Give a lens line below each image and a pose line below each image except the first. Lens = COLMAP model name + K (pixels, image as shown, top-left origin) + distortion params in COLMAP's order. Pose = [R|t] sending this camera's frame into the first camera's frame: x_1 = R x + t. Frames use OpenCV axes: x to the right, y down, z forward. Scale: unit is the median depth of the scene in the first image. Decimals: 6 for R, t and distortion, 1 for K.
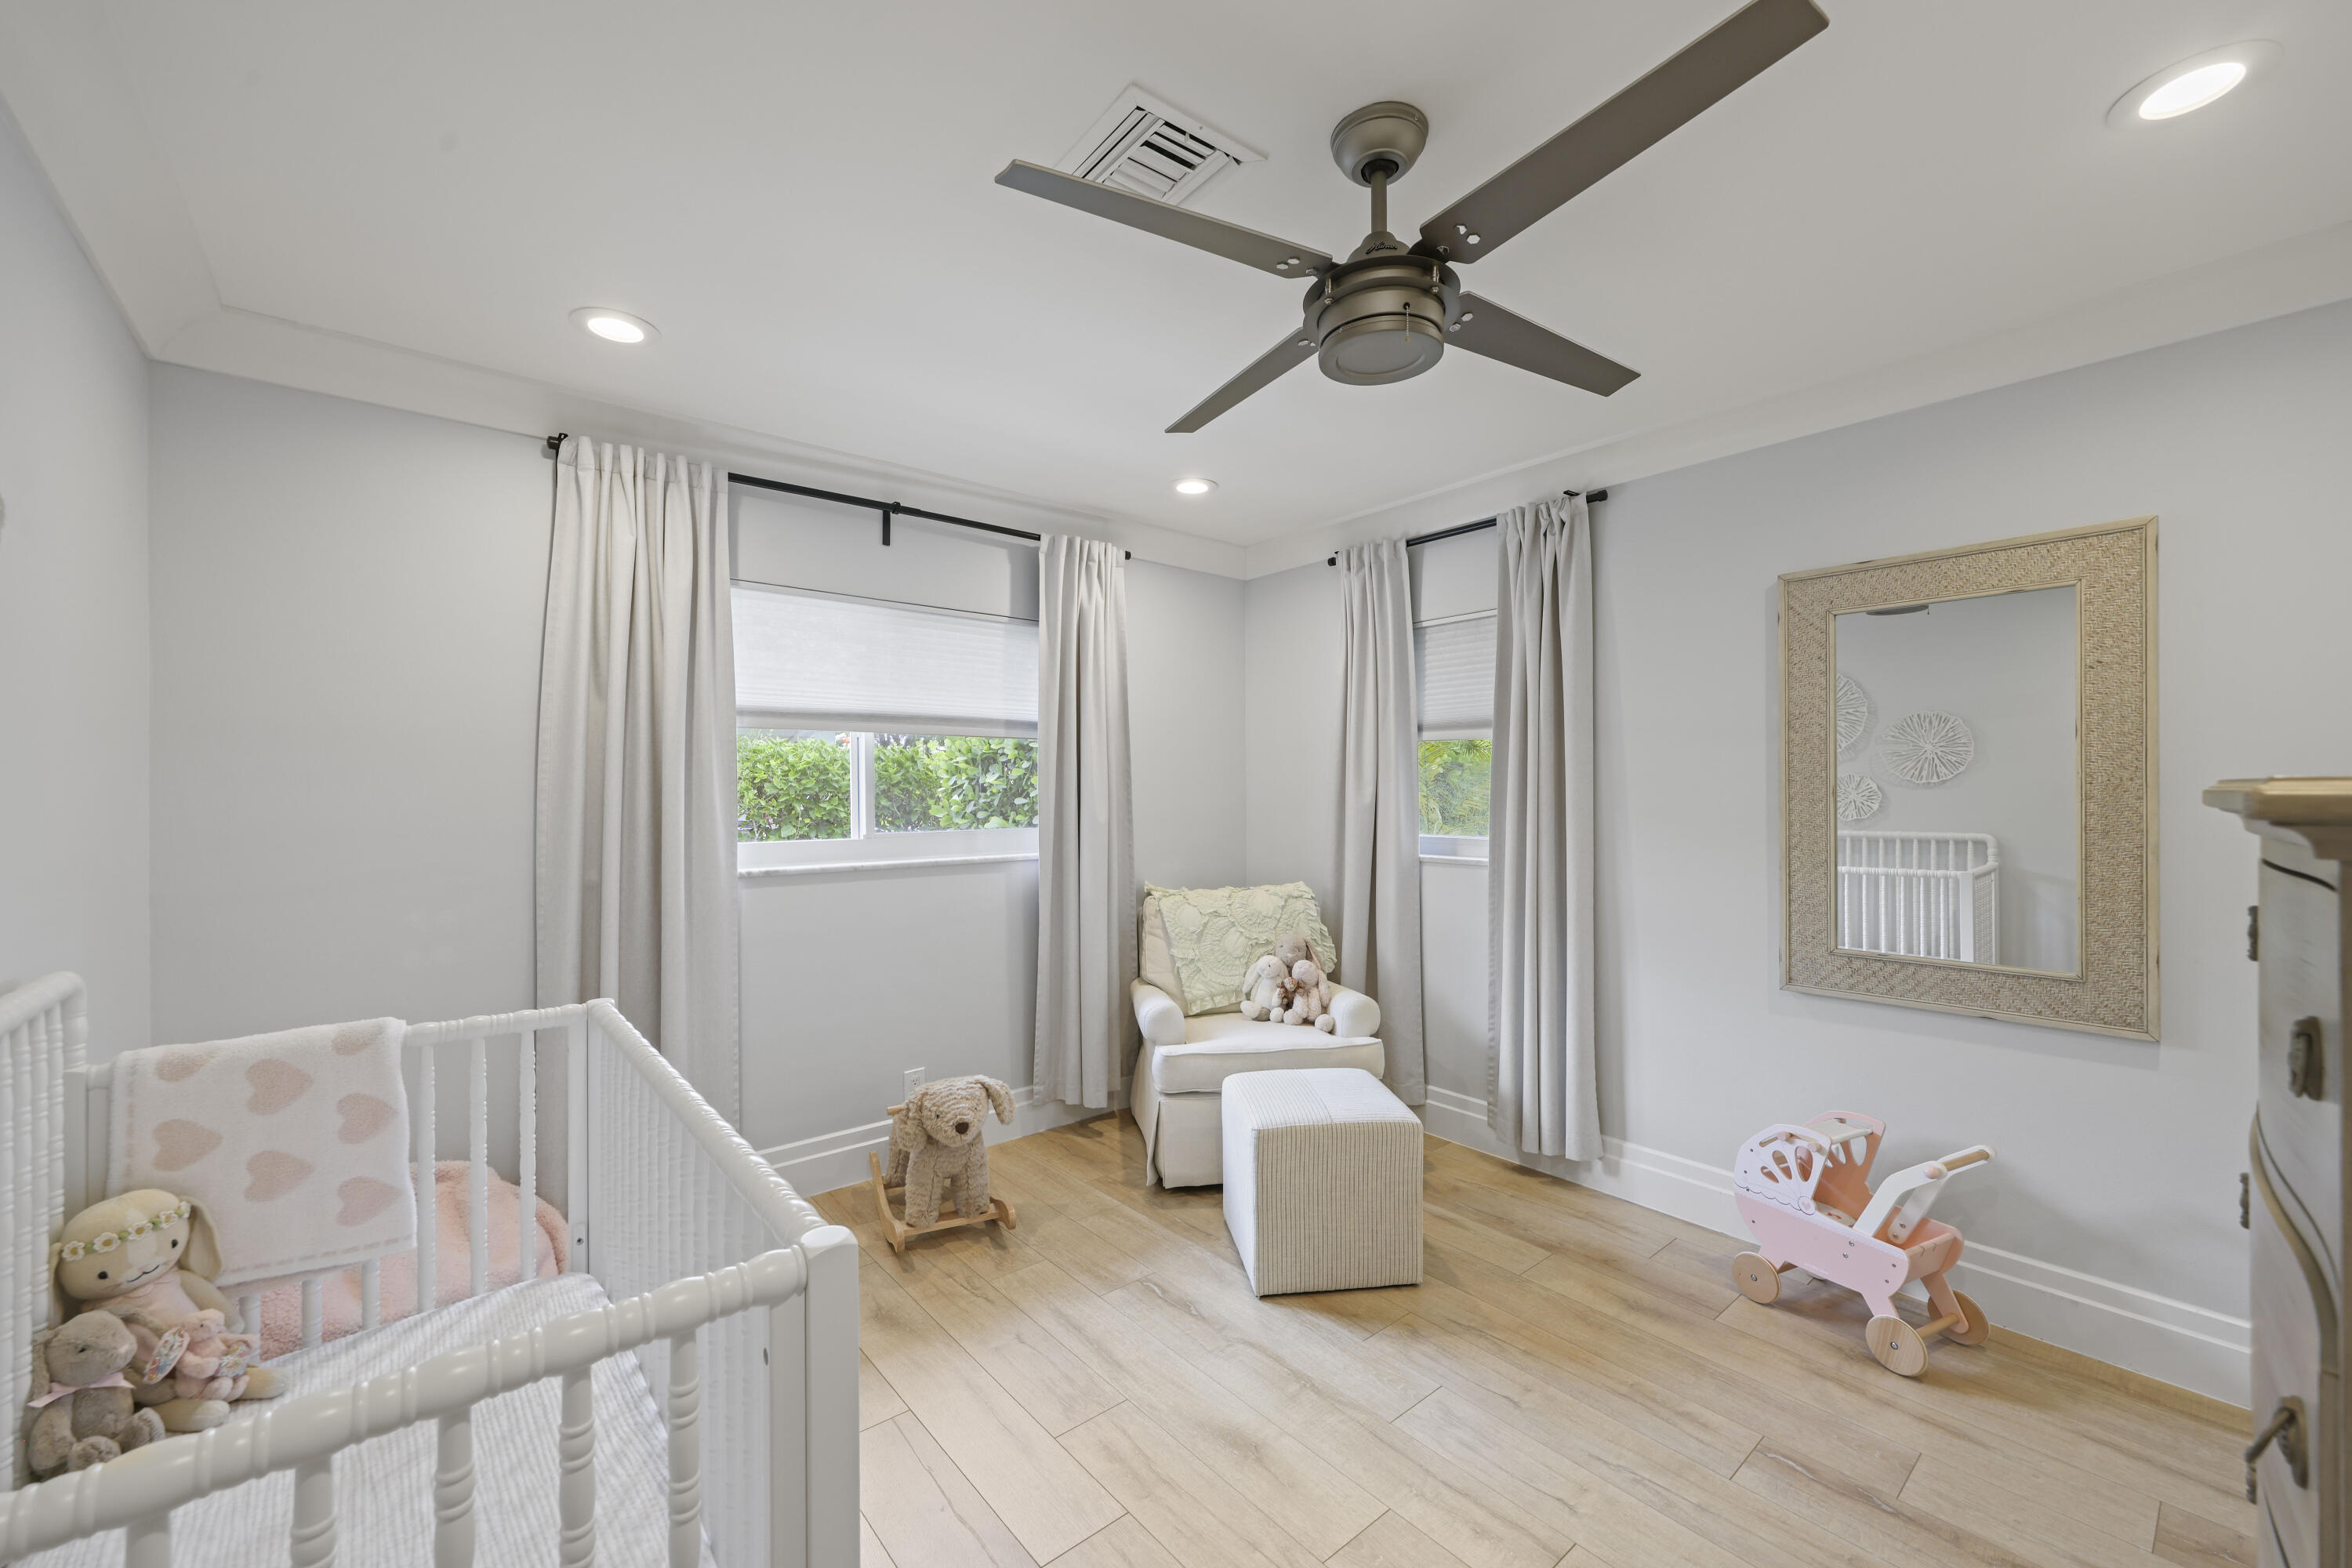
lens RADIAL K [[916.6, 0, 1169.5], [0, 916.6, 784.7], [0, 0, 1]] dist [0.000914, 0.000085]
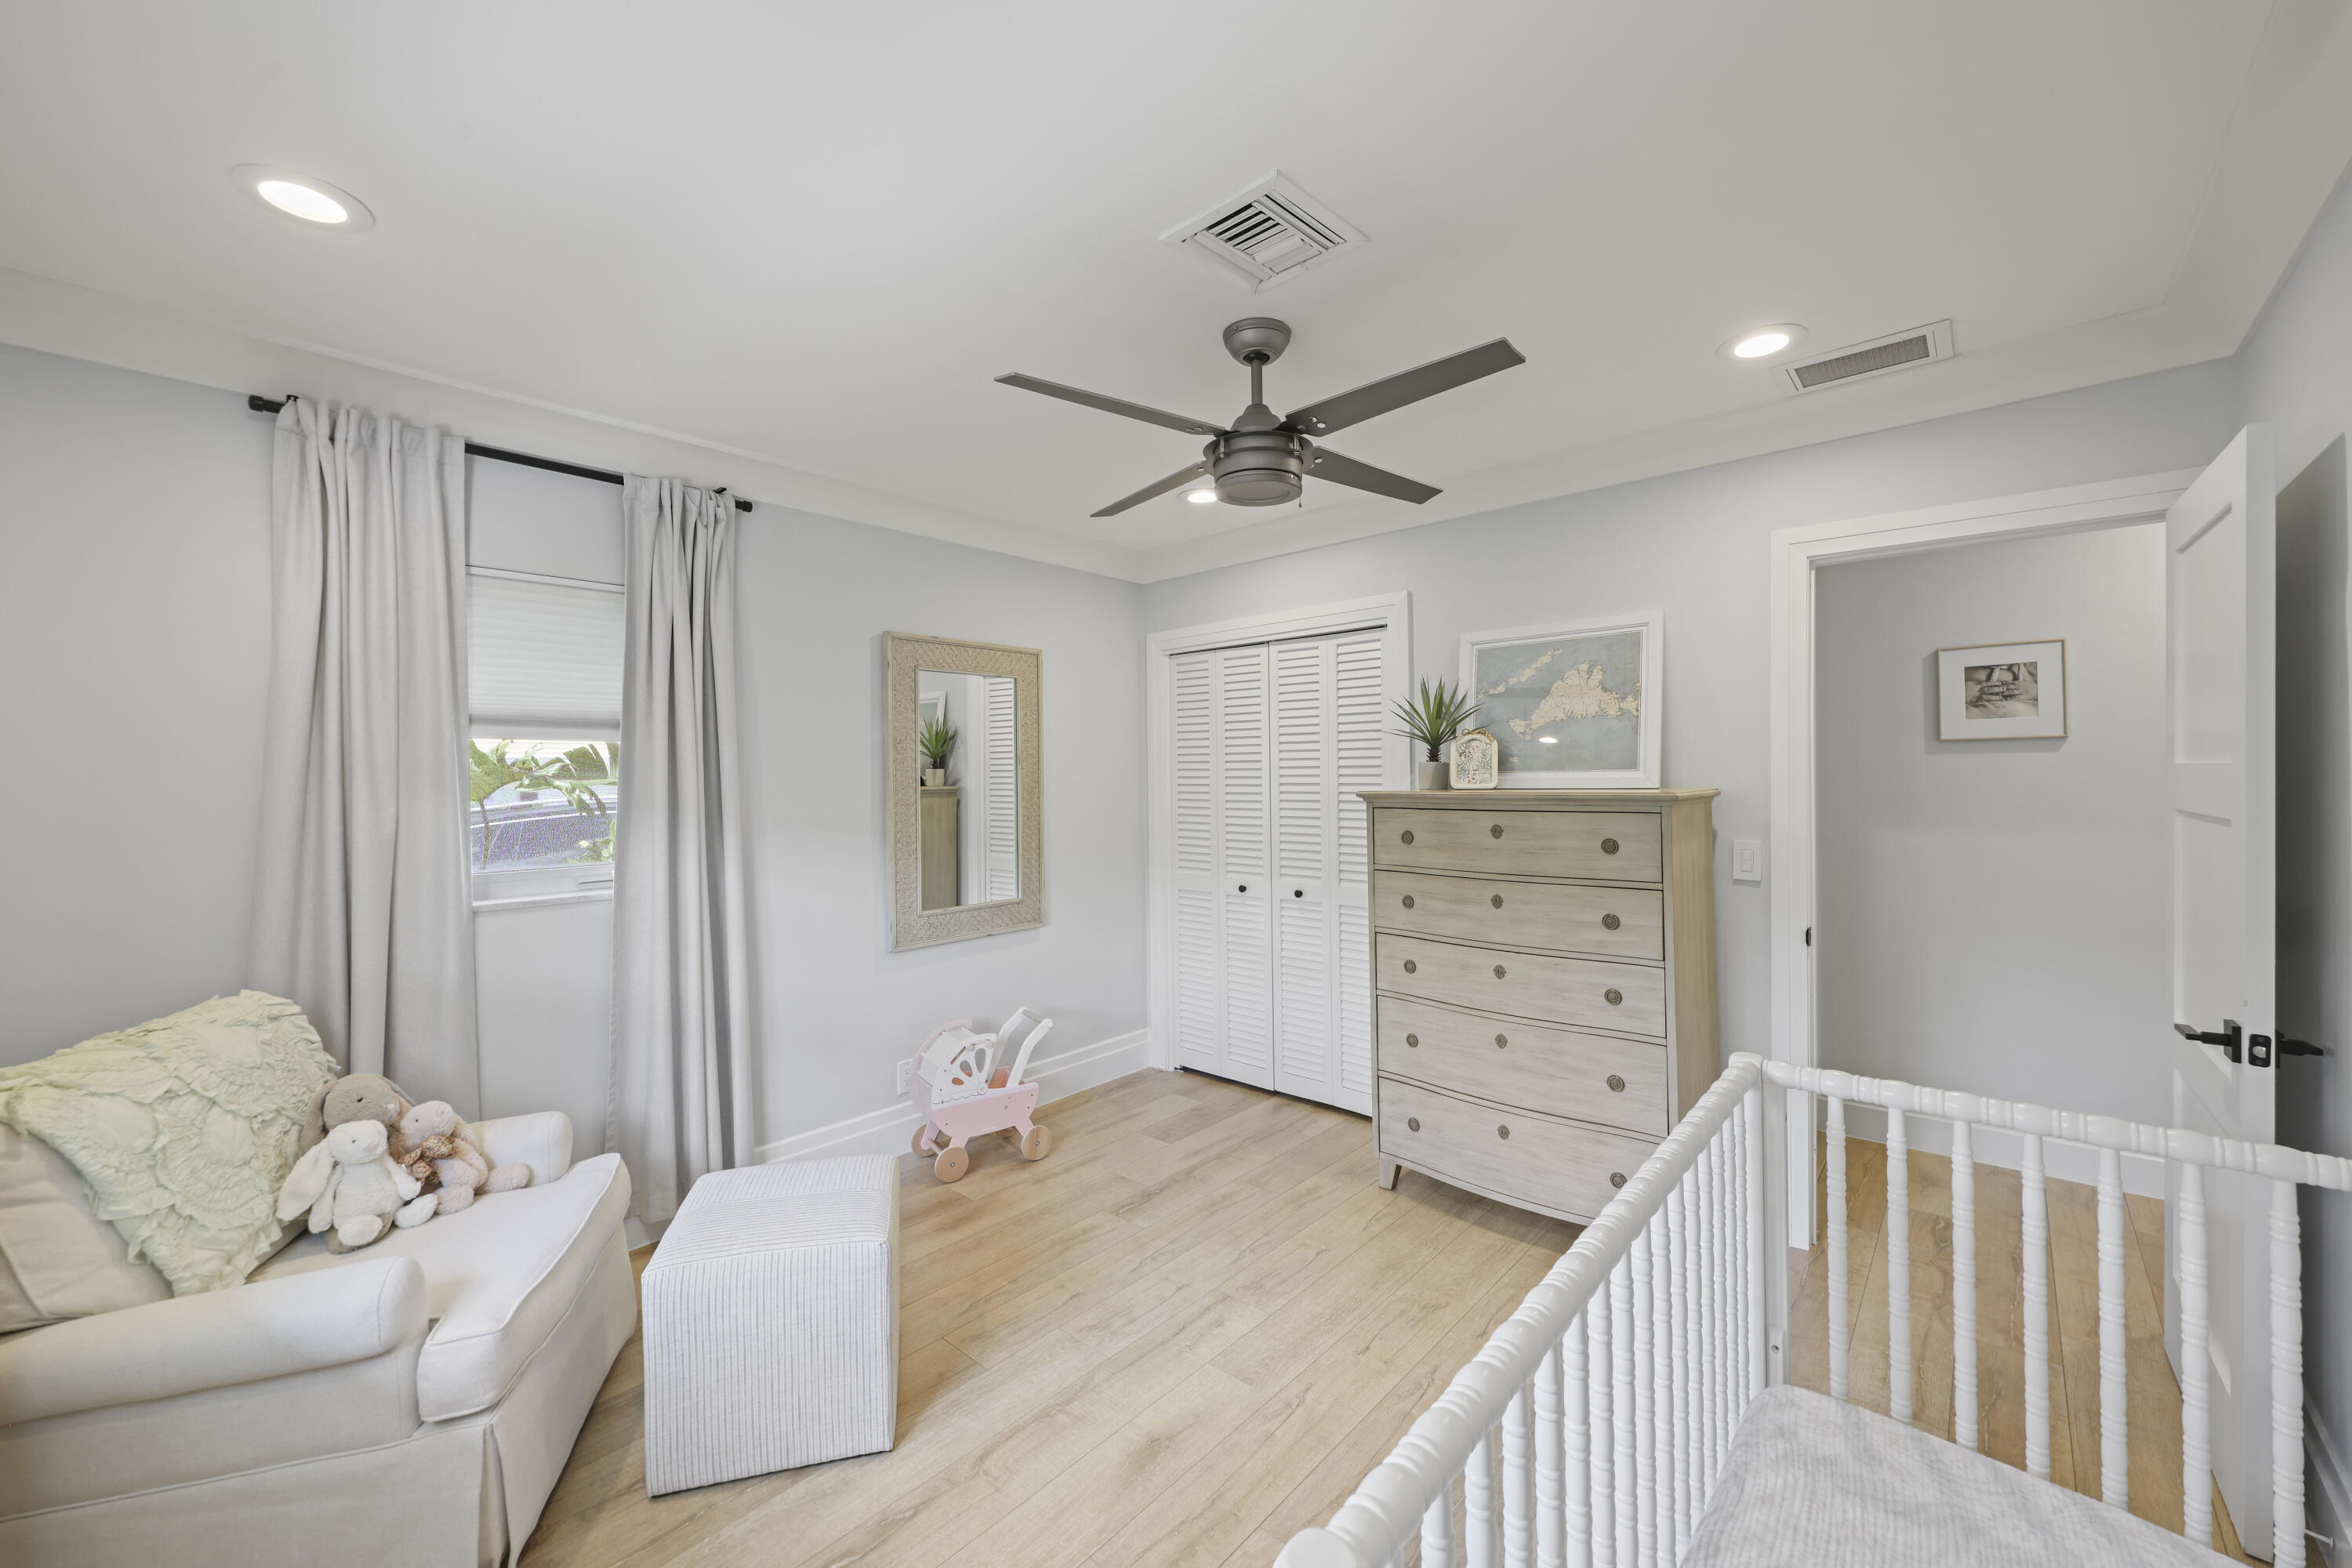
lens RADIAL K [[916.6, 0, 1169.5], [0, 916.6, 784.7], [0, 0, 1]] dist [0.000914, 0.000085]
pose [[-0.138881, 0.001469, 0.990308, -0.813421], [0.015099, 0.999886, 0.000634, -0.010423], [-0.990194, 0.015041, -0.138887, 0.977060]]
